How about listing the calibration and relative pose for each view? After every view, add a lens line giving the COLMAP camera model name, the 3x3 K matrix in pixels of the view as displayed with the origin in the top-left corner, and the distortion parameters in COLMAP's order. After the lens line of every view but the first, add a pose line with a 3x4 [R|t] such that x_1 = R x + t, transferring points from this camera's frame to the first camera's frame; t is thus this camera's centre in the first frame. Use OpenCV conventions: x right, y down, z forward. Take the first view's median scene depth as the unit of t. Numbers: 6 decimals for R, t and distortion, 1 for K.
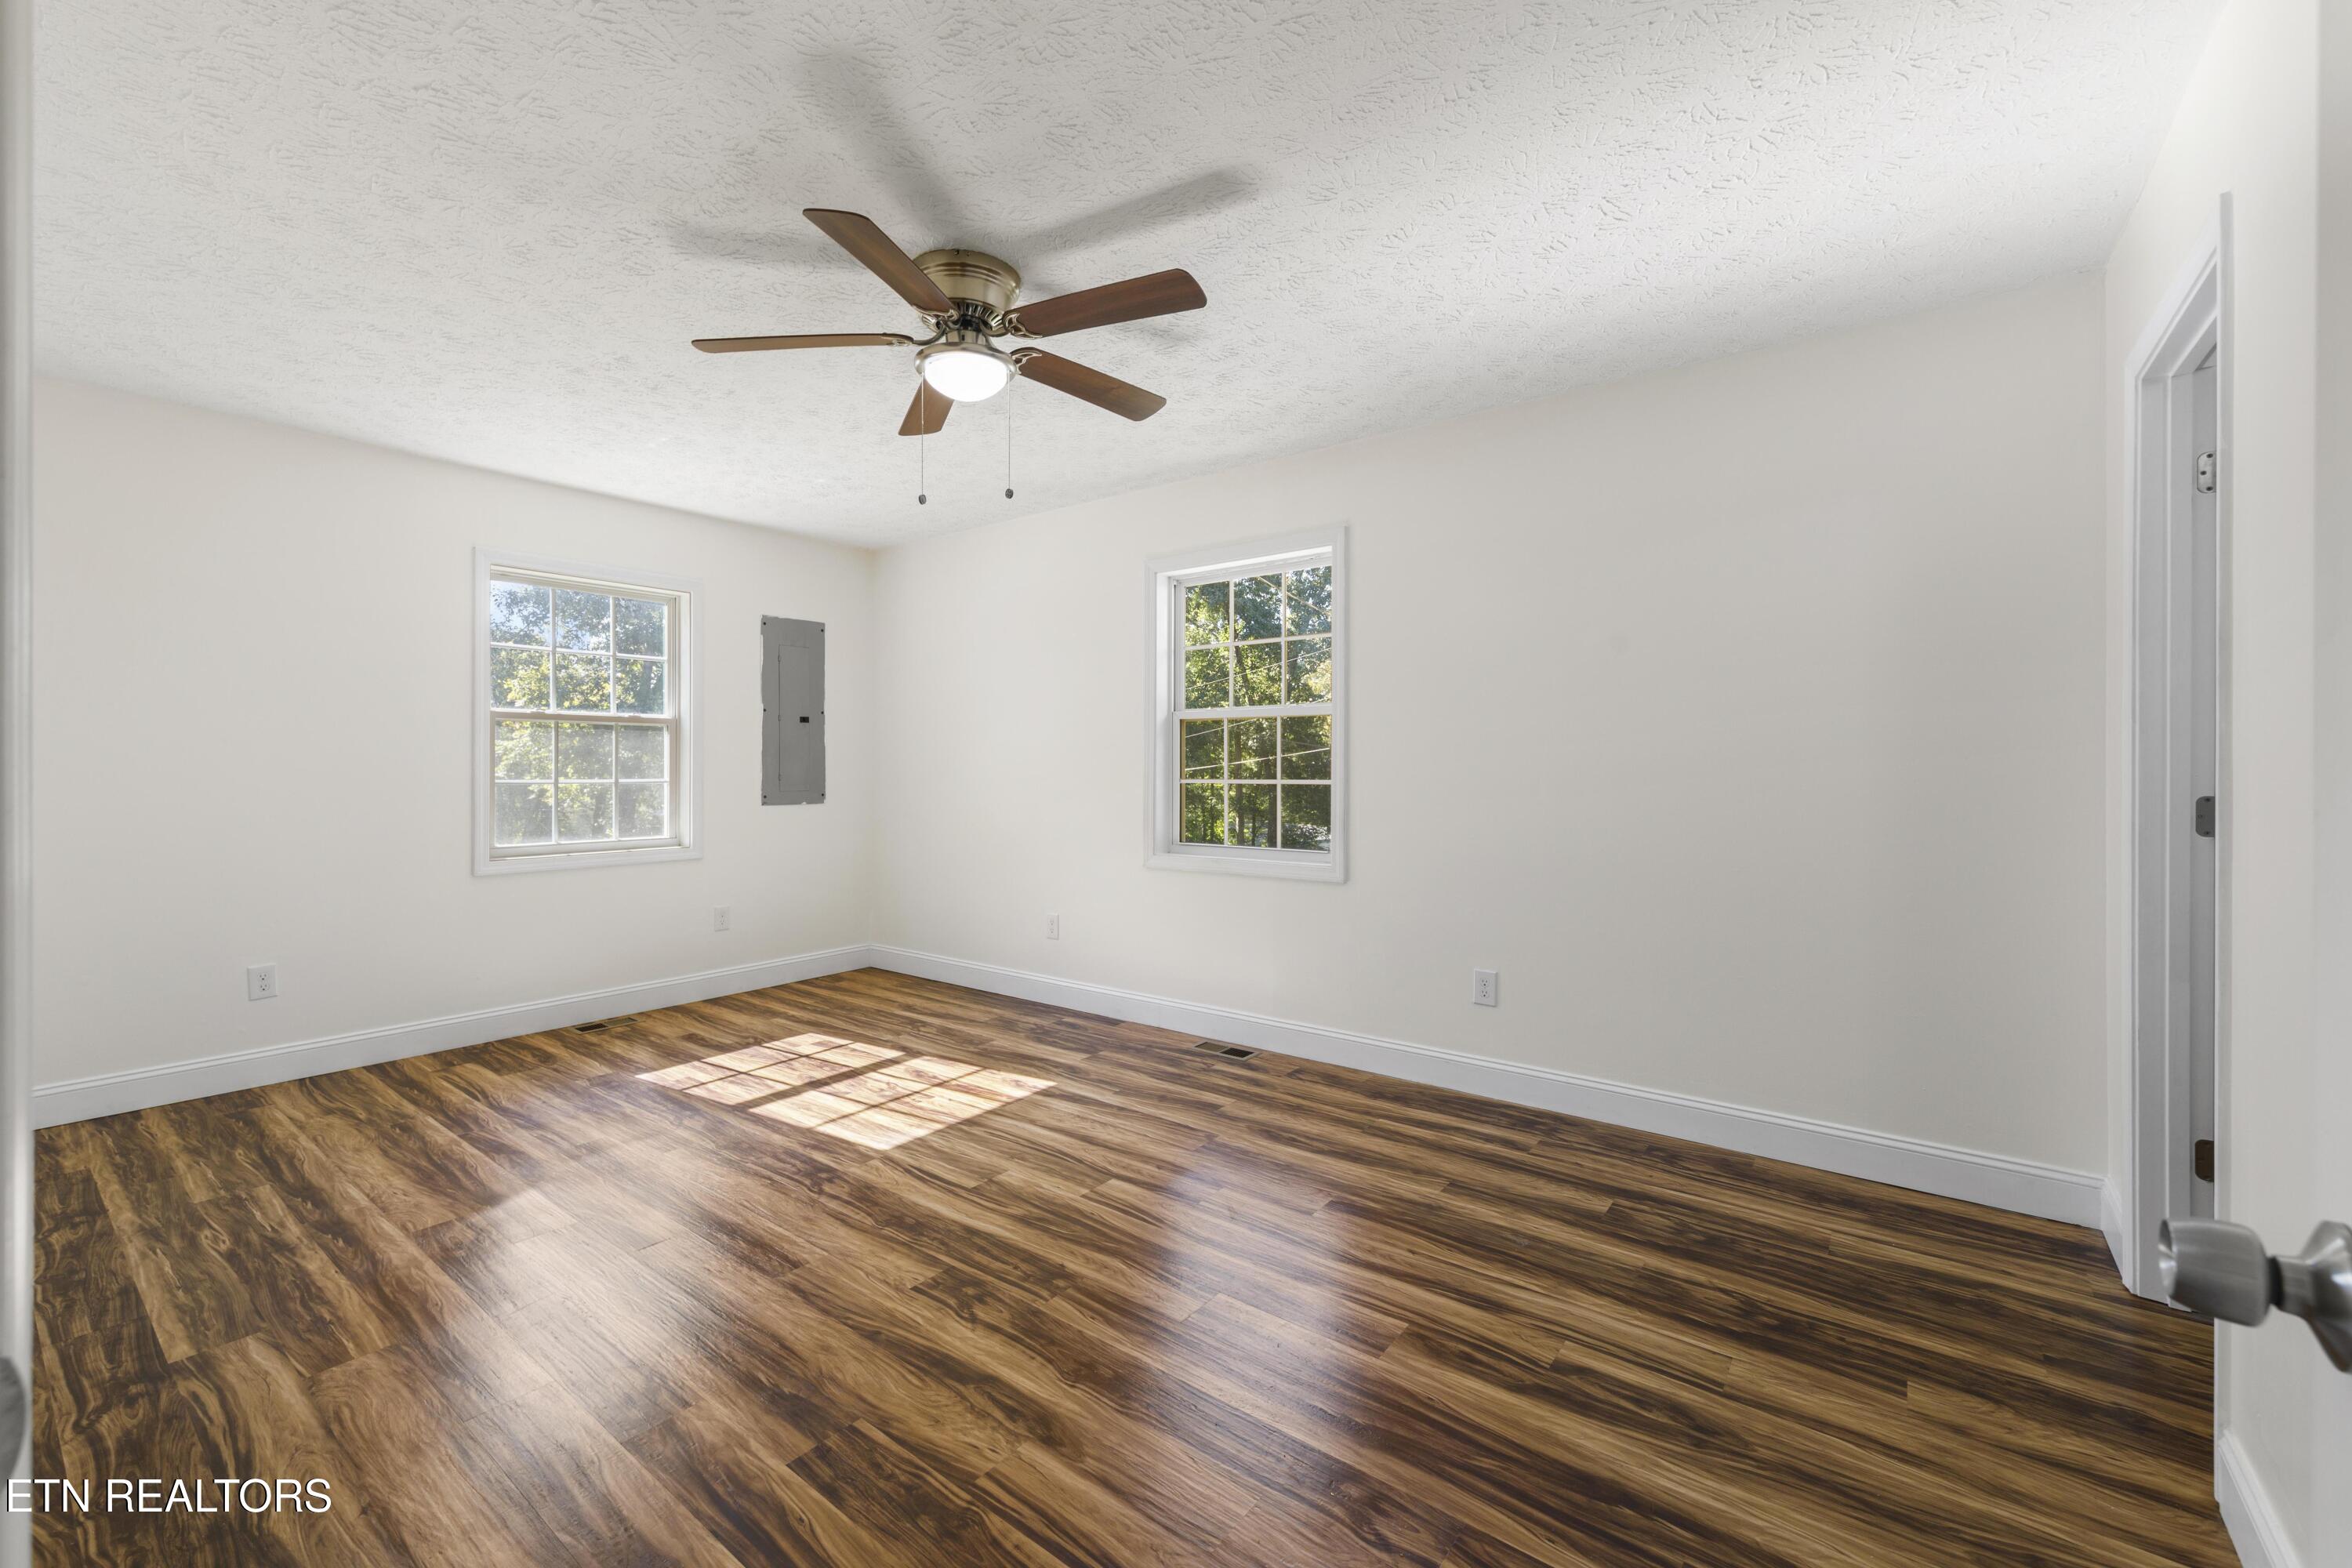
lens RADIAL K [[938.4, 0, 1155.0], [0, 938.4, 764.0], [0, 0, 1]] dist [0.007376, -0.001465]
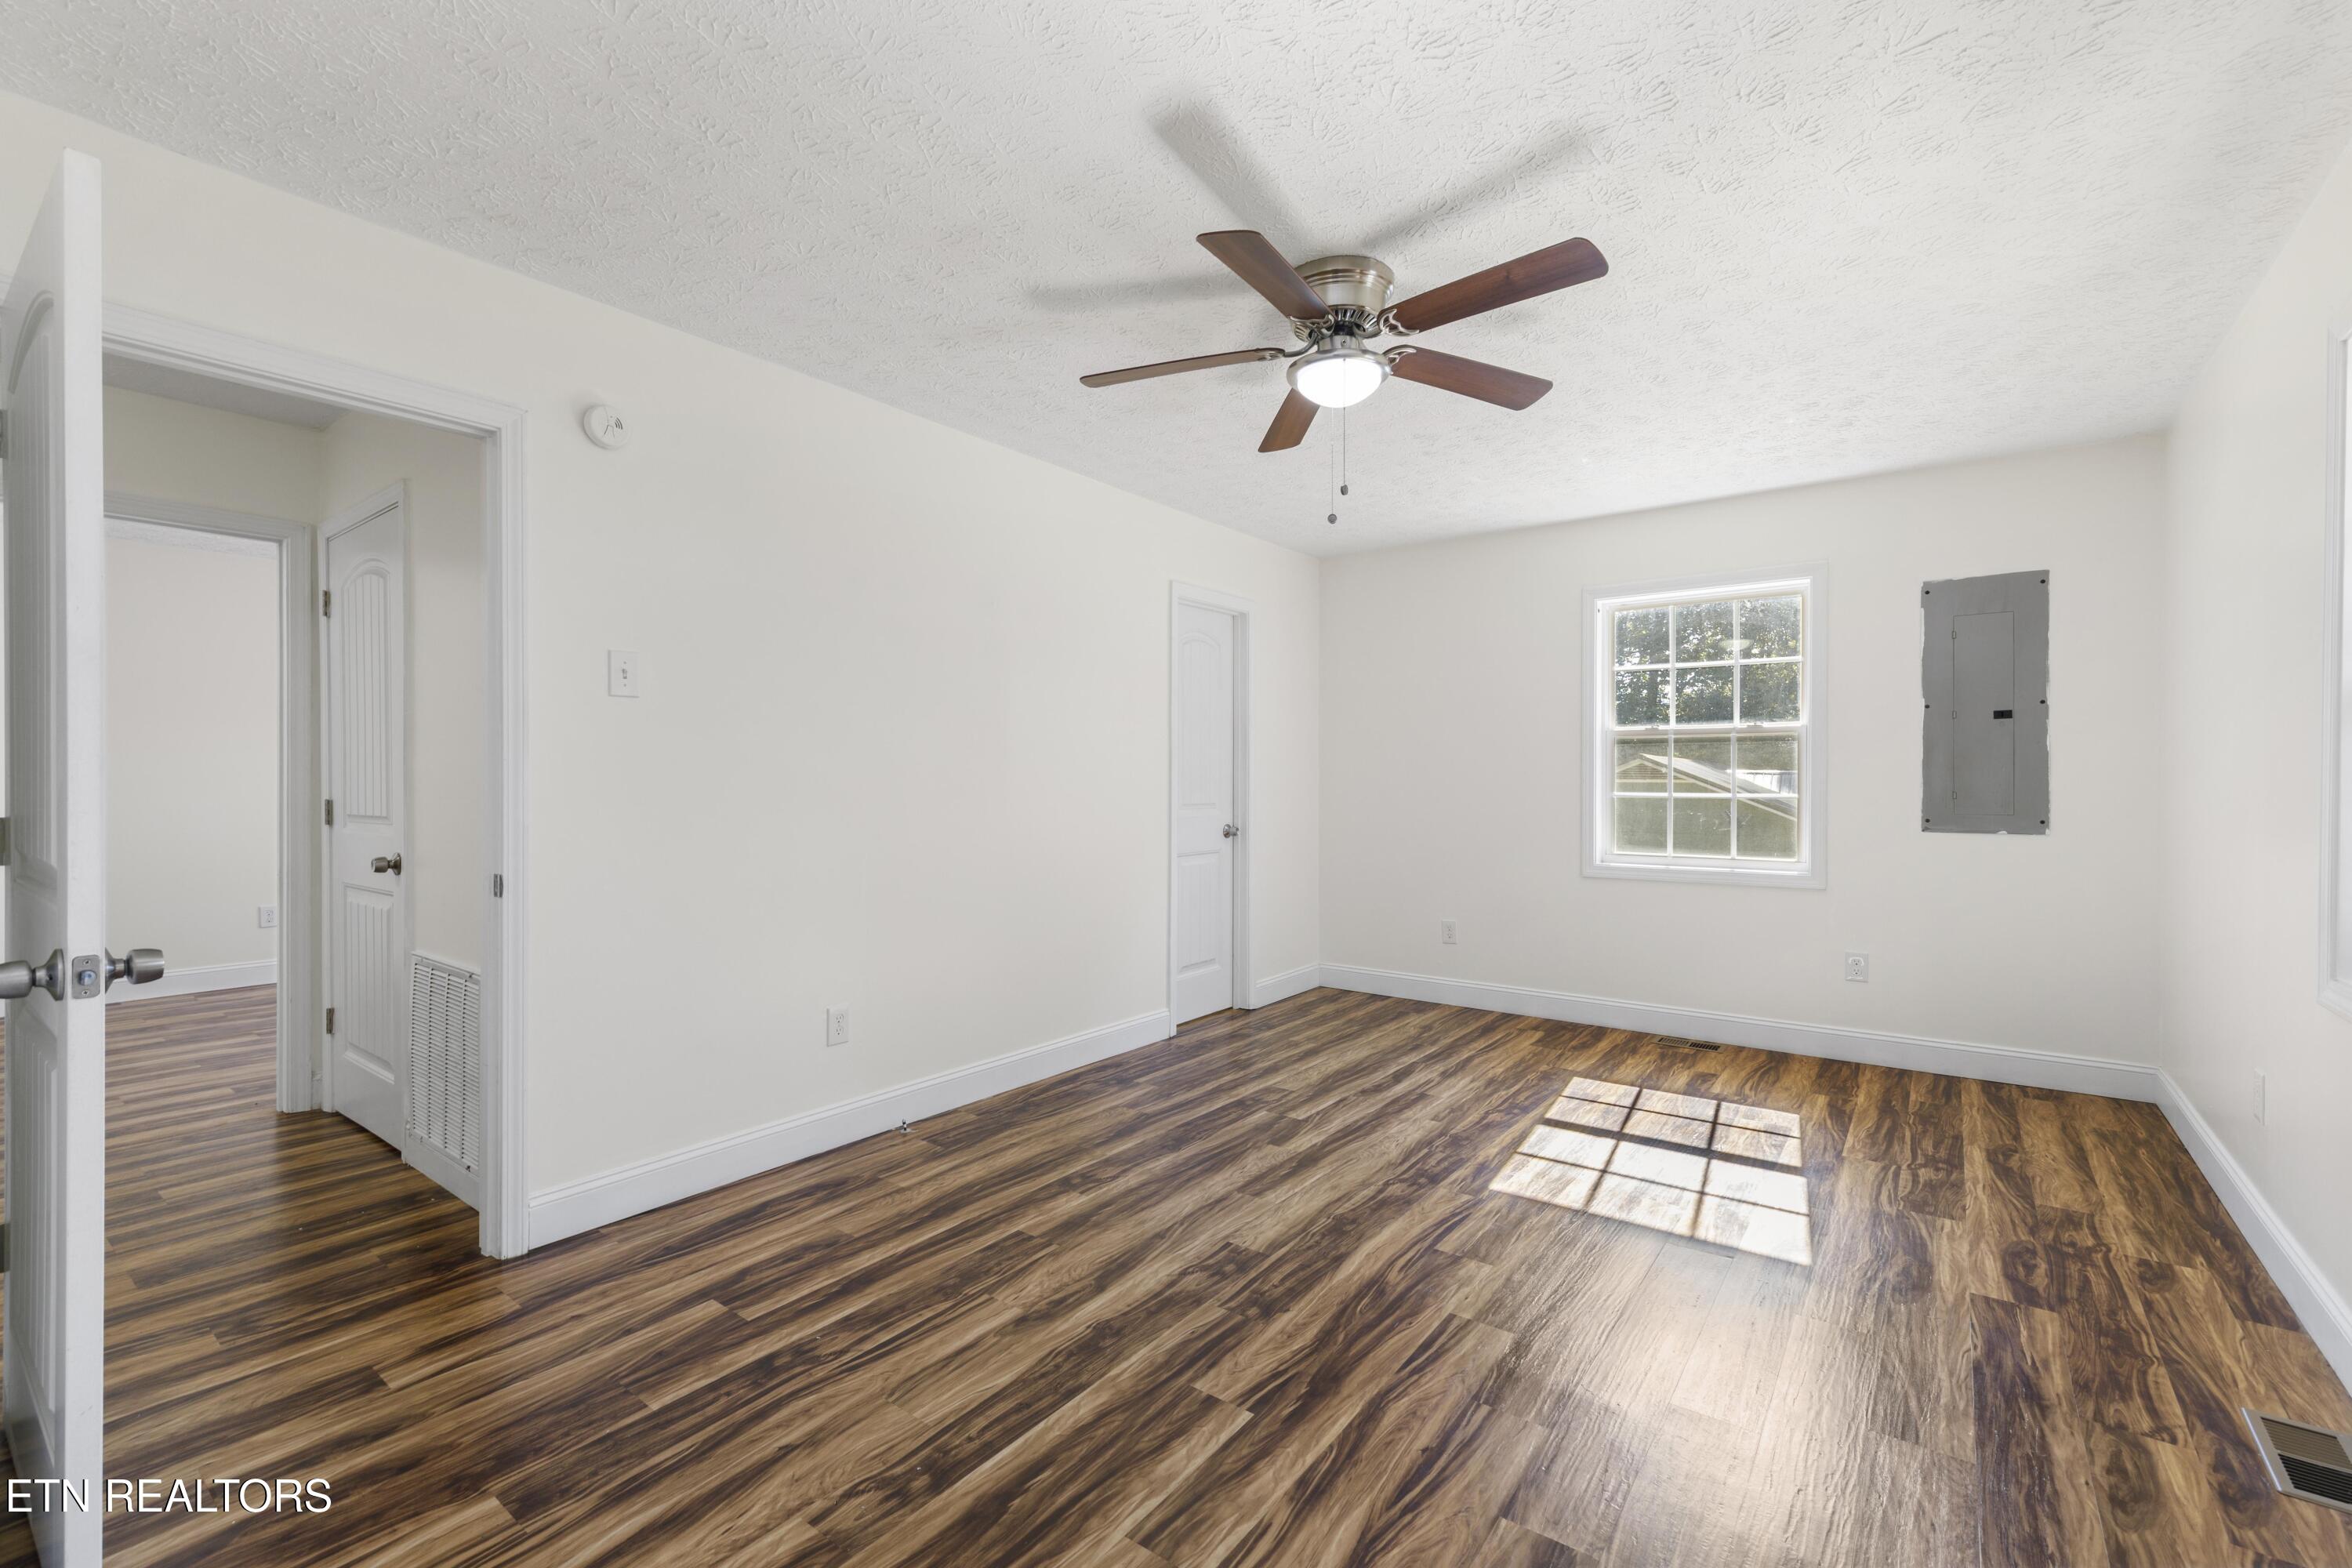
lens RADIAL K [[1043.2, 0, 1187.2], [0, 1043.2, 765.6], [0, 0, 1]] dist [0.004422, 0.001476]
pose [[0.024900, -0.013854, -0.999594, 0.753039], [0.000226, 0.999904, -0.013853, 0.004609], [0.999690, 0.000119, 0.024901, 0.697049]]
